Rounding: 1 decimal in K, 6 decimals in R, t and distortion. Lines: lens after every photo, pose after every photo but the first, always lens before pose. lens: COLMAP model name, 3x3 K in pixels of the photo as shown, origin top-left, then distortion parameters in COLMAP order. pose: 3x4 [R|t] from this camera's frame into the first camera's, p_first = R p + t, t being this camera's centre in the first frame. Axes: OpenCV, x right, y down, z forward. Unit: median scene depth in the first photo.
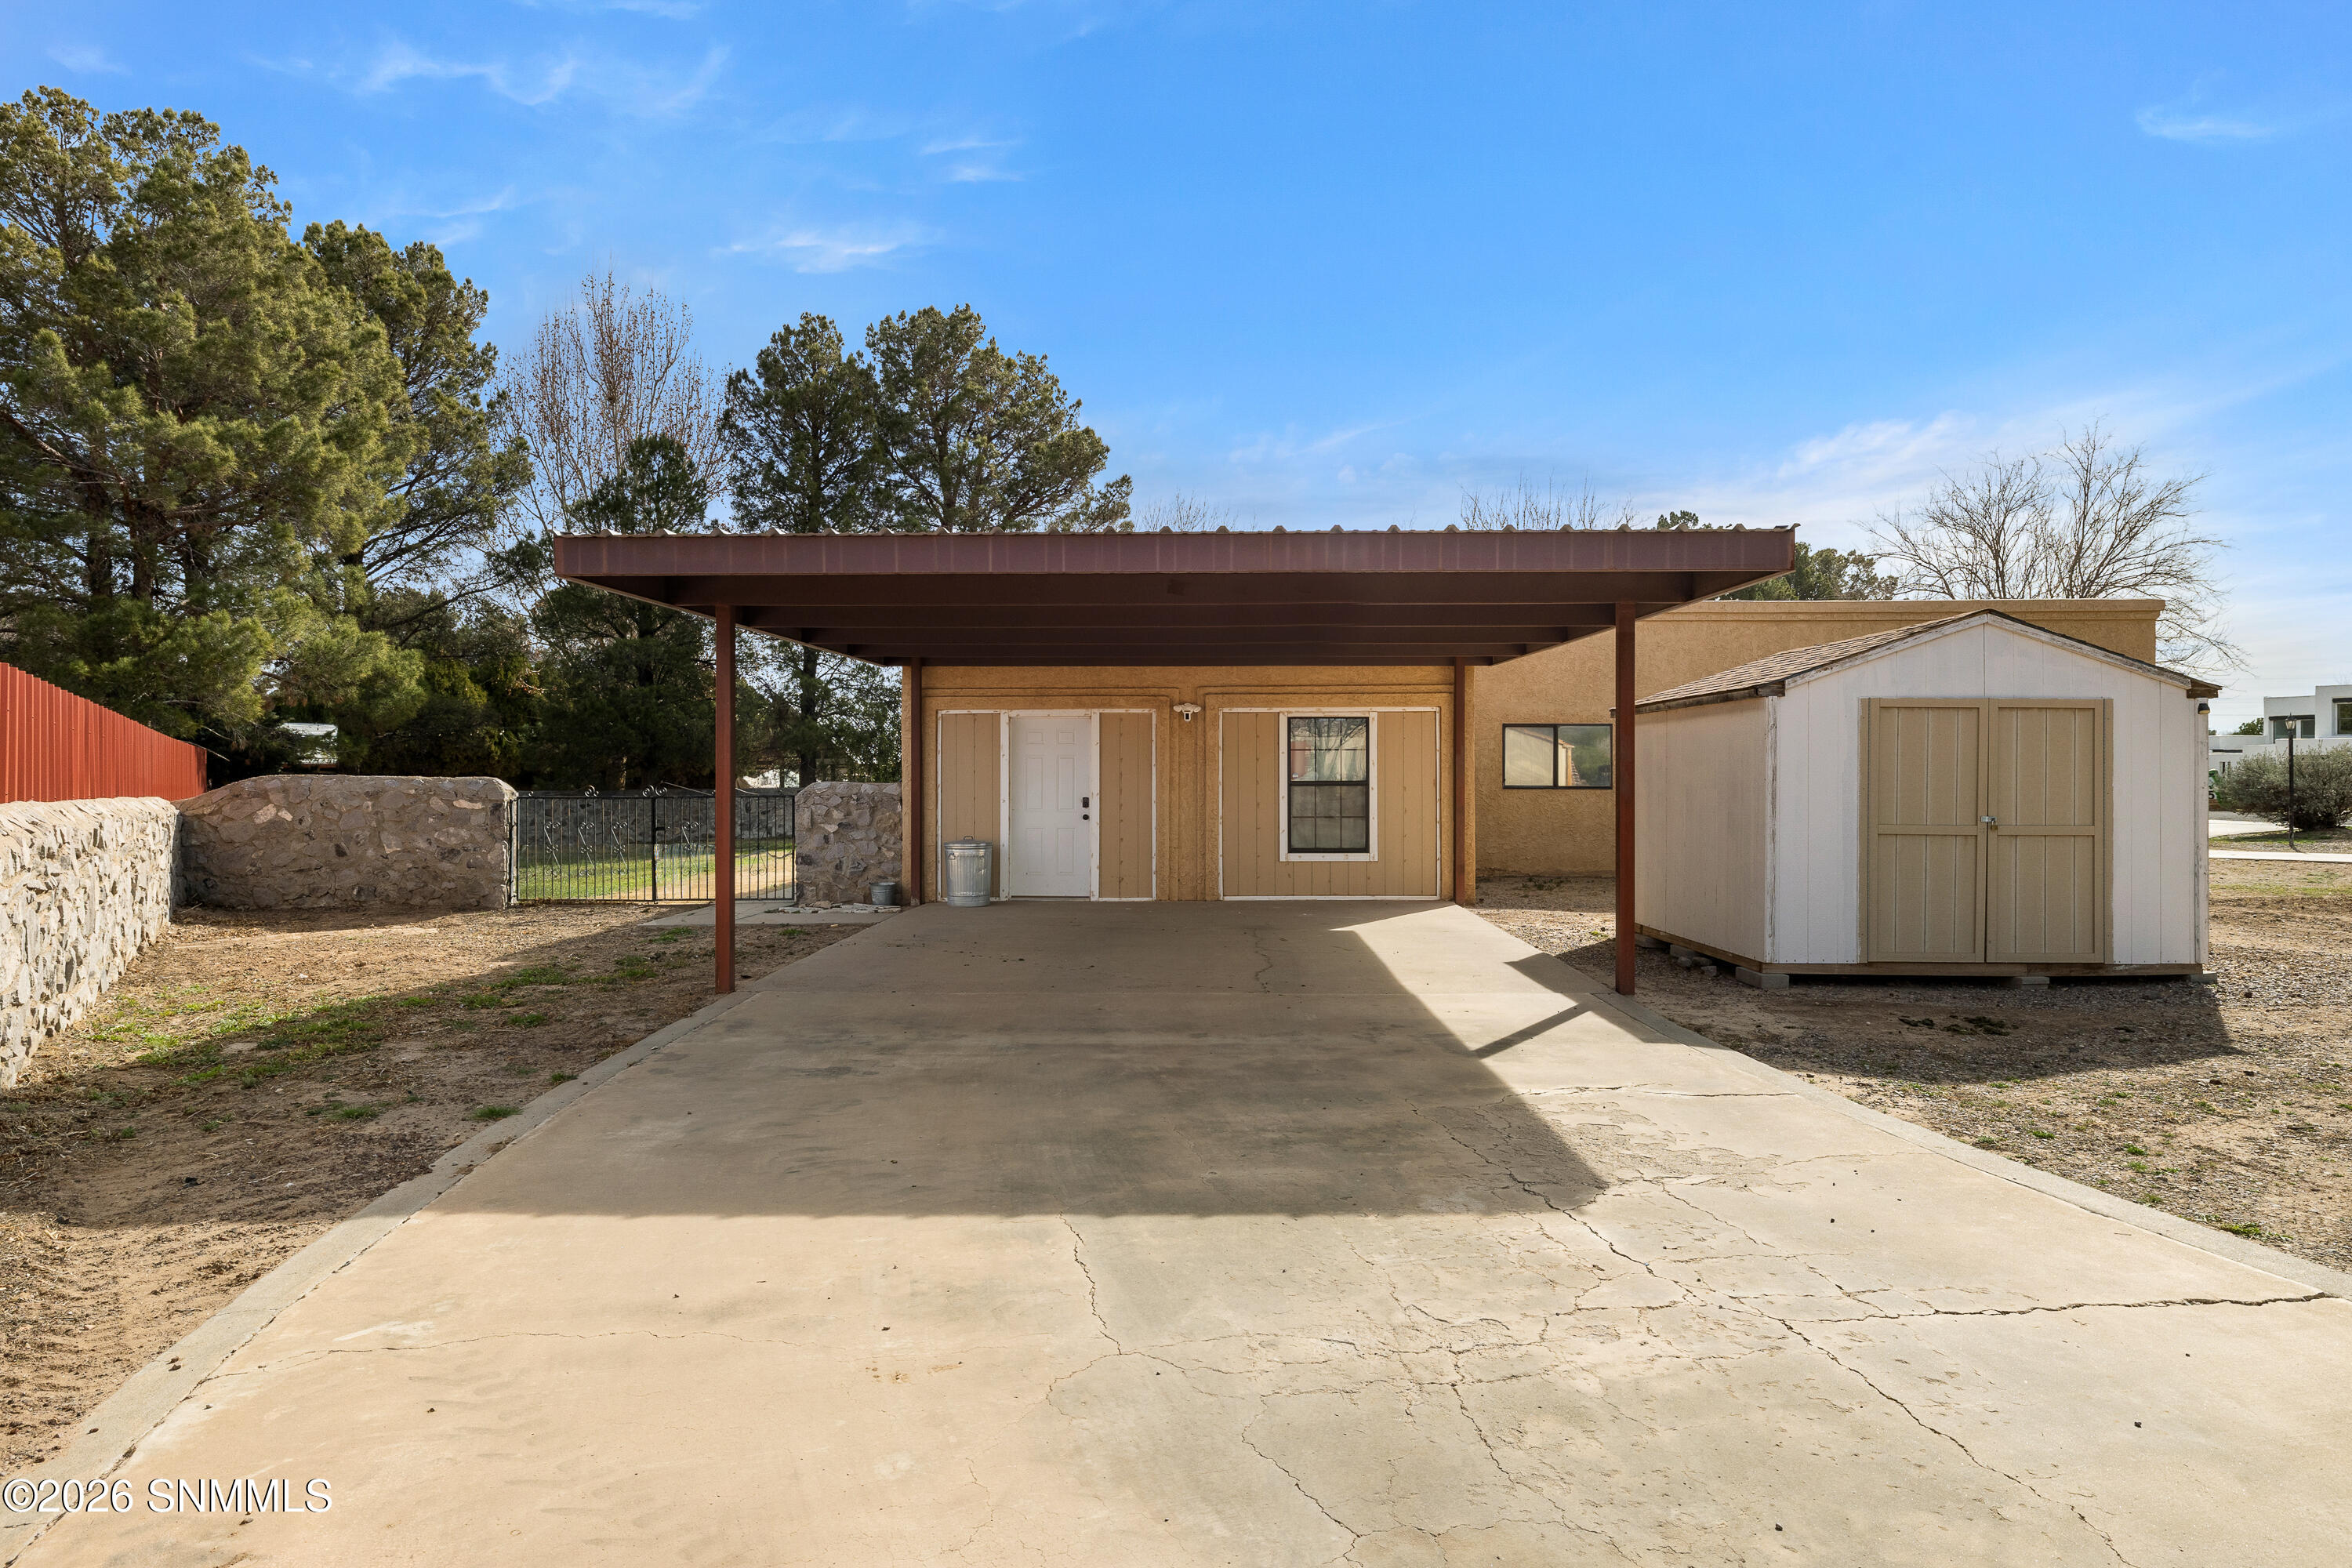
lens RADIAL K [[1328.8, 0, 1175.0], [0, 1328.8, 791.0], [0, 0, 1]] dist [0.006012, -0.002355]
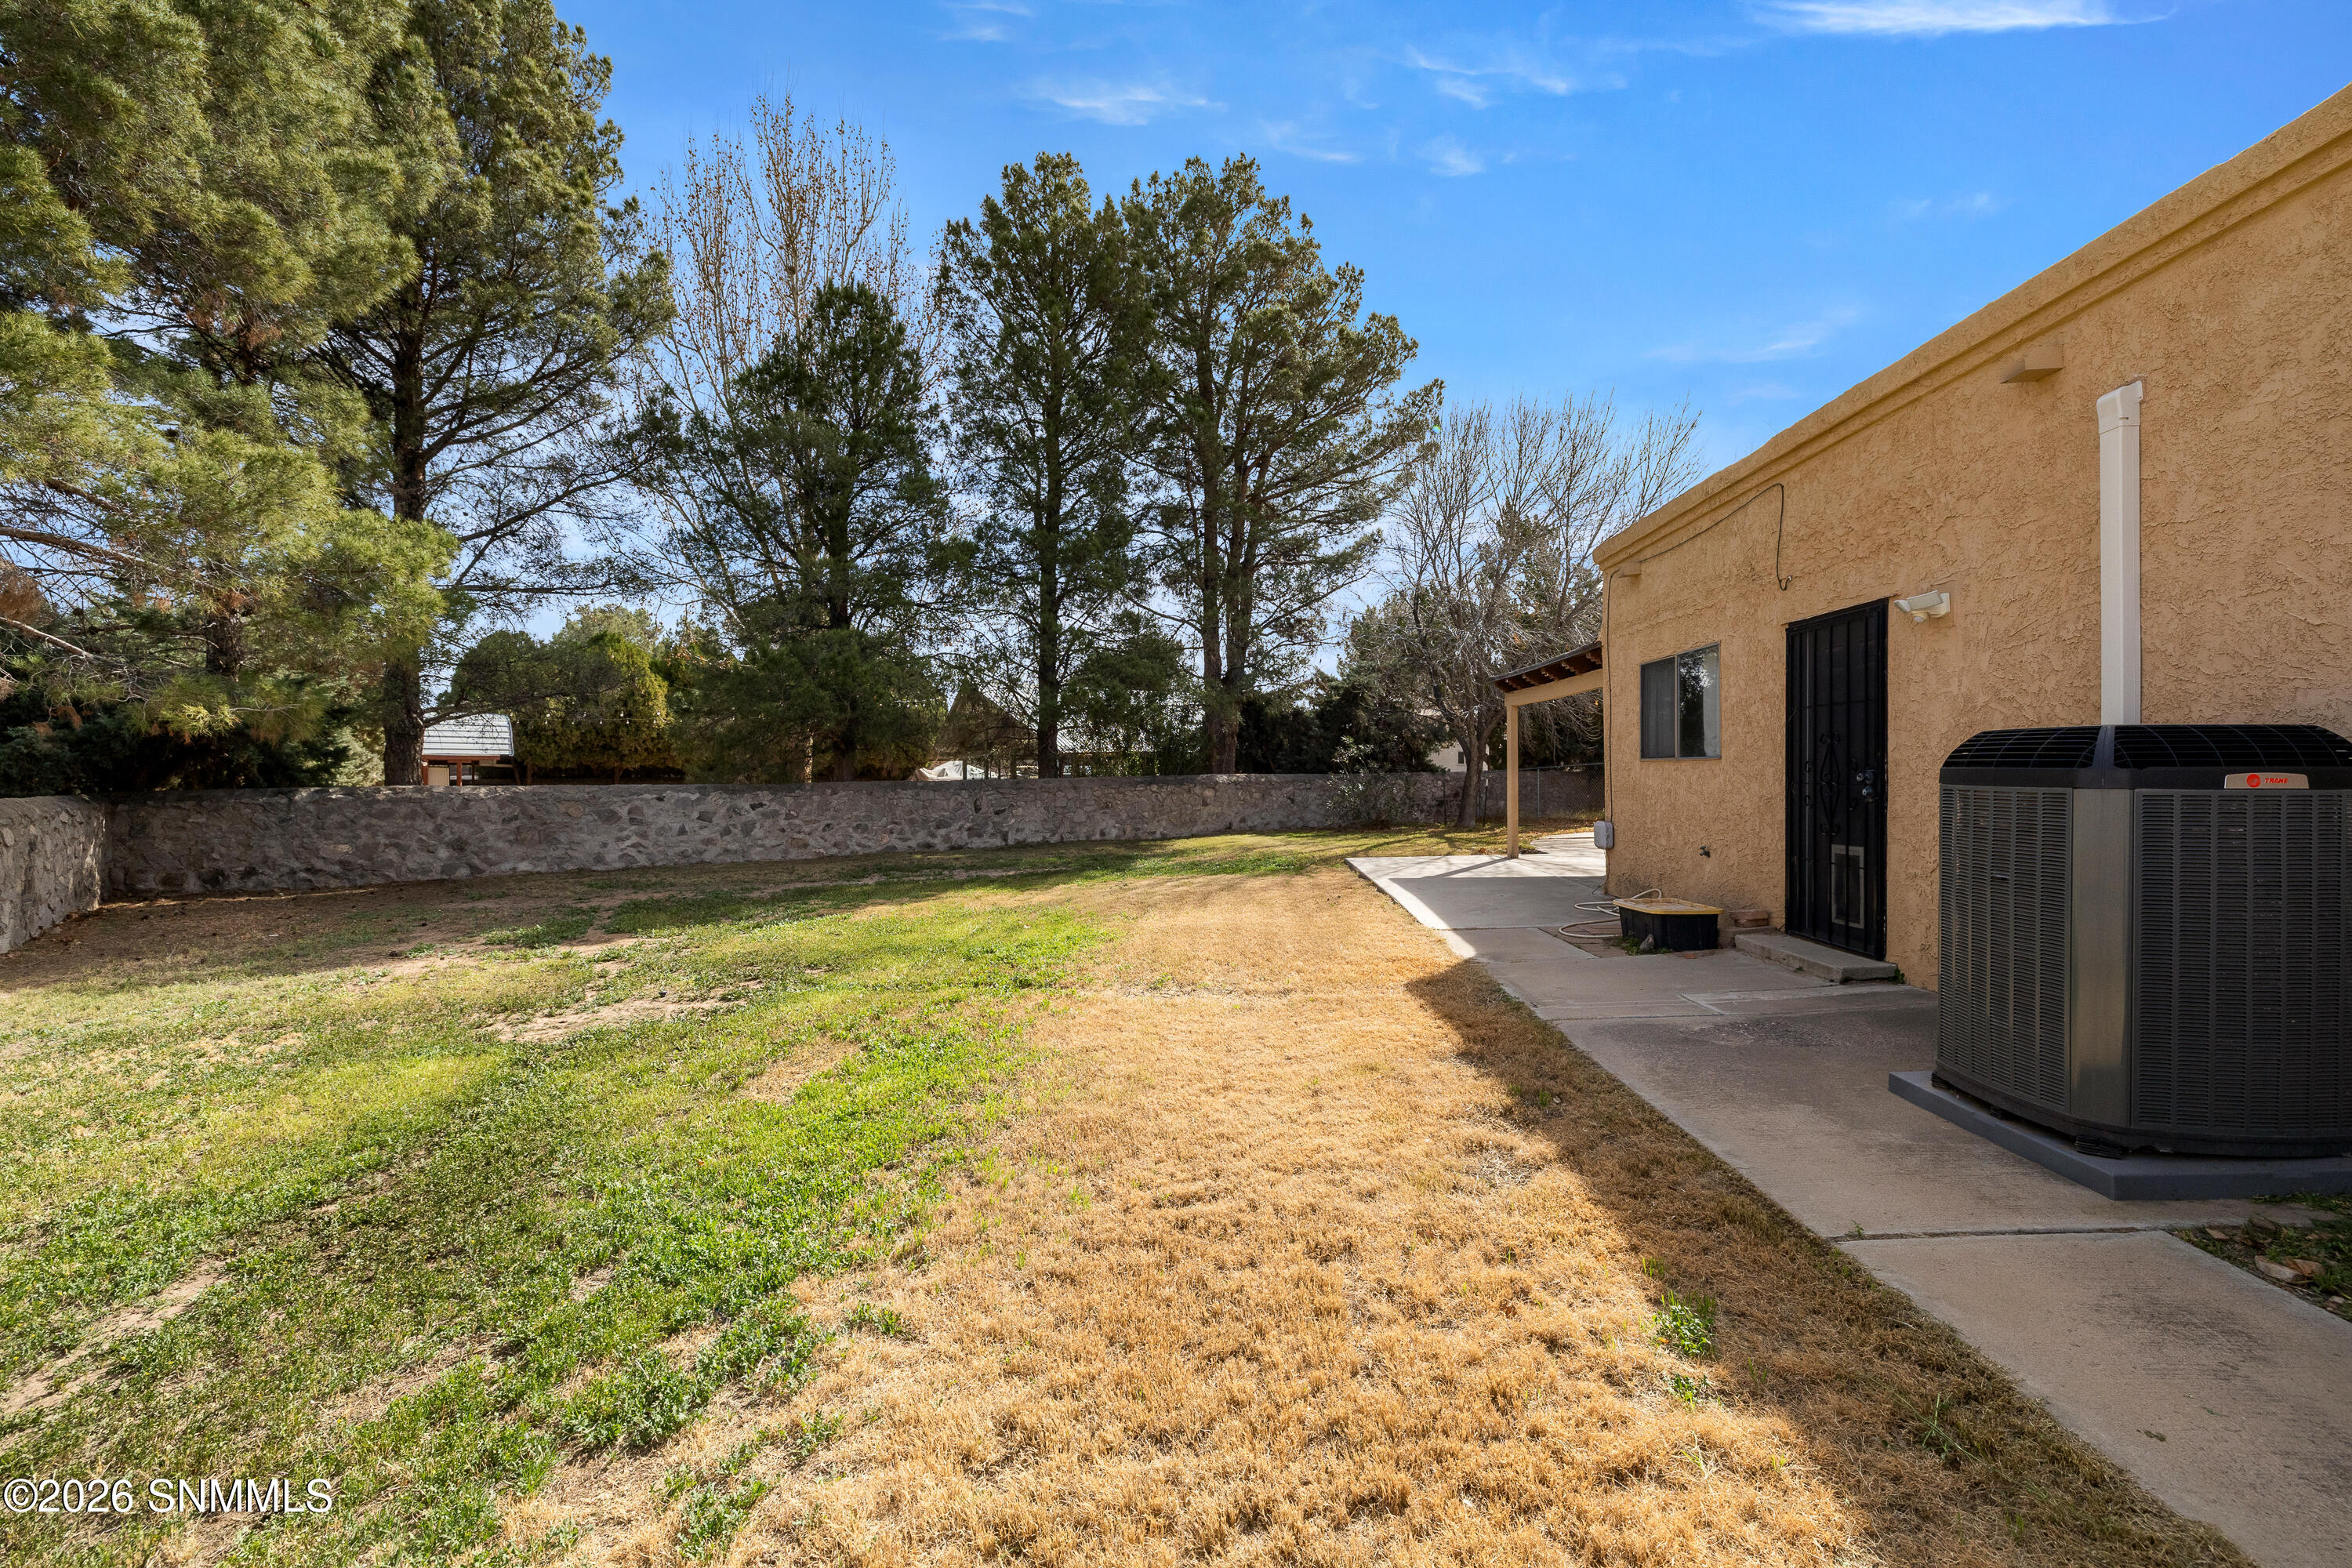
lens RADIAL K [[992.5, 0, 1181.3], [0, 992.5, 782.1], [0, 0, 1]] dist [-0.001183, 0.000165]
pose [[0.999415, -0.007320, -0.033423, -0.189376], [0.007377, 0.999972, 0.001574, -0.000162], [0.033410, -0.001819, 0.999440, 0.453688]]
